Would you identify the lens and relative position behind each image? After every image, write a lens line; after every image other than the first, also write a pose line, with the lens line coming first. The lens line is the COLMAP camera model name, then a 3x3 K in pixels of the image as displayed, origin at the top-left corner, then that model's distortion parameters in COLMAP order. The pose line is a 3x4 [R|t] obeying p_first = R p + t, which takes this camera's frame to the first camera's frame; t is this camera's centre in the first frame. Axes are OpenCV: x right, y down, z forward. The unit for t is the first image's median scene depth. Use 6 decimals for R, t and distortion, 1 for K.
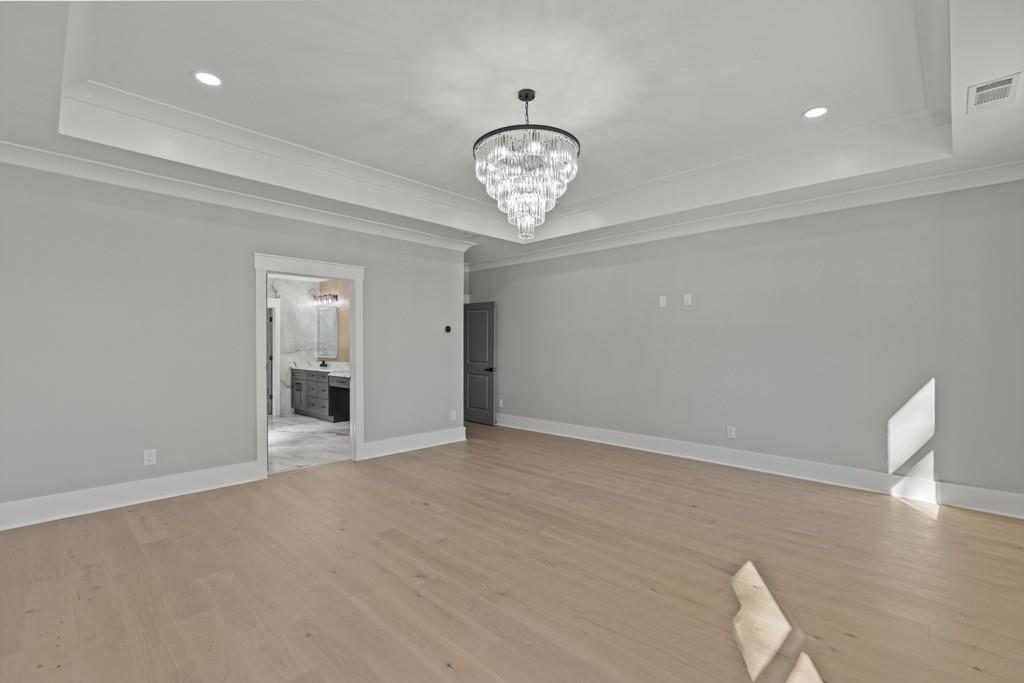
lens RADIAL K [[458.6, 0, 516.2], [0, 458.6, 343.3], [0, 0, 1]] dist [-0.000297, -0.000118]
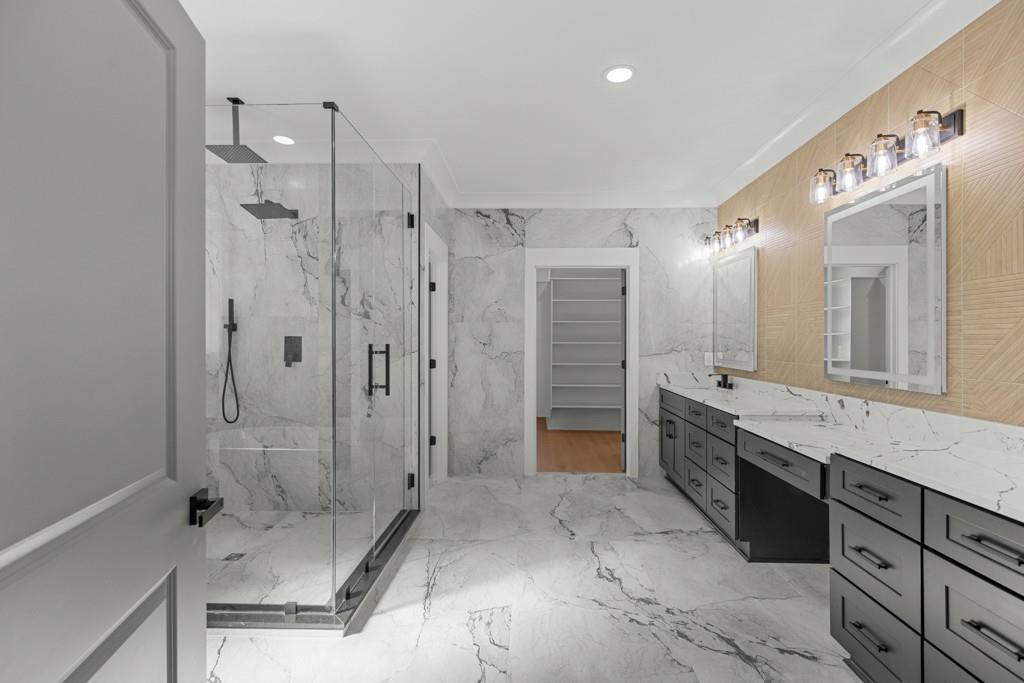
lens RADIAL K [[458.6, 0, 516.2], [0, 458.6, 343.3], [0, 0, 1]] dist [-0.000297, -0.000118]
pose [[0.666821, 0.004832, -0.745202, -0.228057], [0.004345, 0.999937, 0.010371, 0.001962], [0.745205, -0.010154, 0.666758, 0.563059]]
